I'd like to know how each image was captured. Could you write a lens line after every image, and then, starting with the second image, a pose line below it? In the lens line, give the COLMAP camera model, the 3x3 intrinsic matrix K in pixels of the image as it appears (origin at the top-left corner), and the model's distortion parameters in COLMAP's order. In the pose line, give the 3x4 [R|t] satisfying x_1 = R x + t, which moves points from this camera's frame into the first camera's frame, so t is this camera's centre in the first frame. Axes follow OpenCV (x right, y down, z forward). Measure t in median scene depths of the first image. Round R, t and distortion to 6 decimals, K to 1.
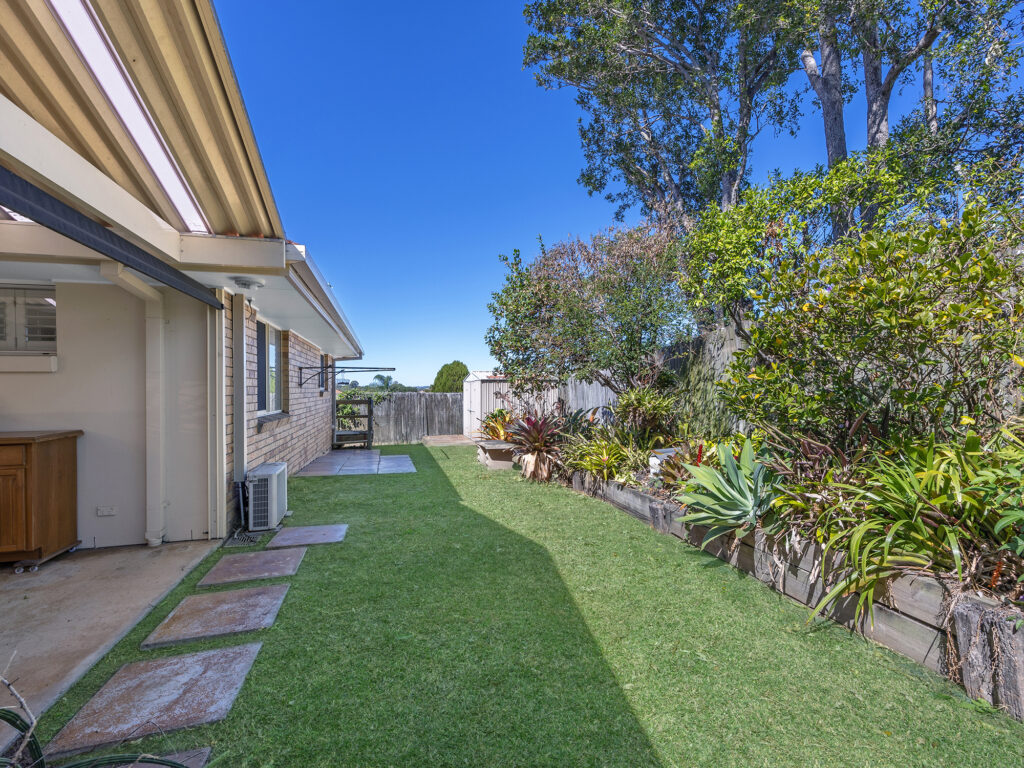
lens RADIAL K [[463.1, 0, 506.4], [0, 463.1, 387.2], [0, 0, 1]] dist [-0.002167, -0.000771]
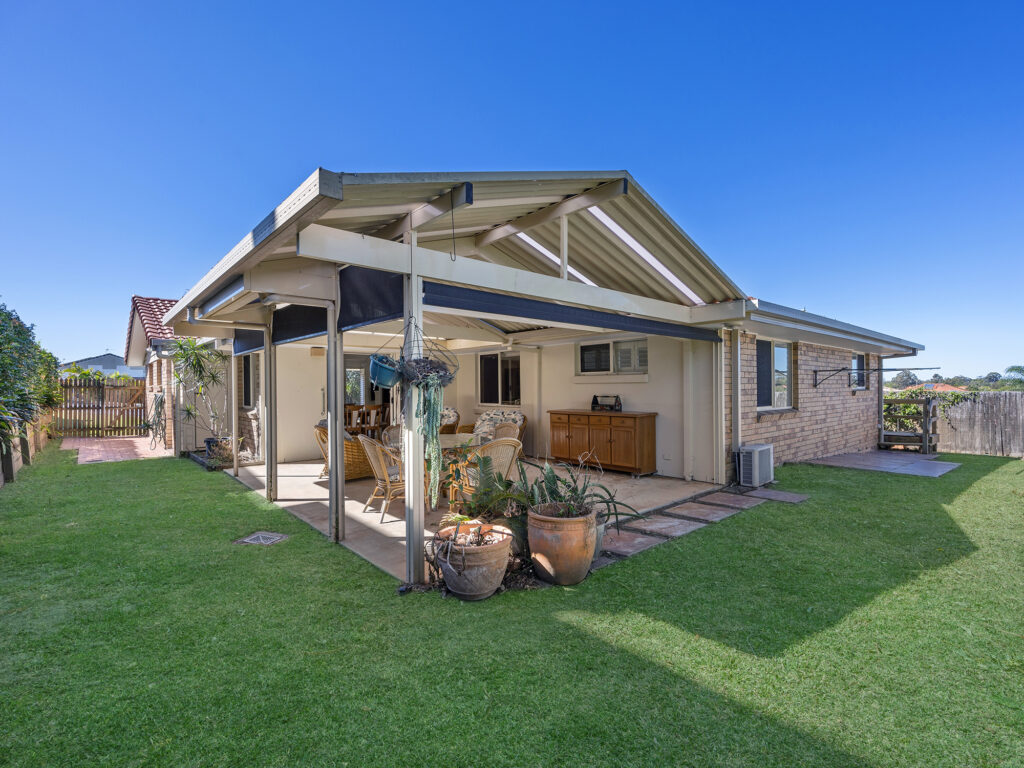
lens RADIAL K [[463.1, 0, 506.4], [0, 463.1, 387.2], [0, 0, 1]] dist [-0.002167, -0.000771]
pose [[0.414649, 0.001804, -0.909980, 0.523129], [0.009360, 0.999937, 0.006248, -0.028099], [0.909933, -0.011108, 0.414606, -0.335165]]
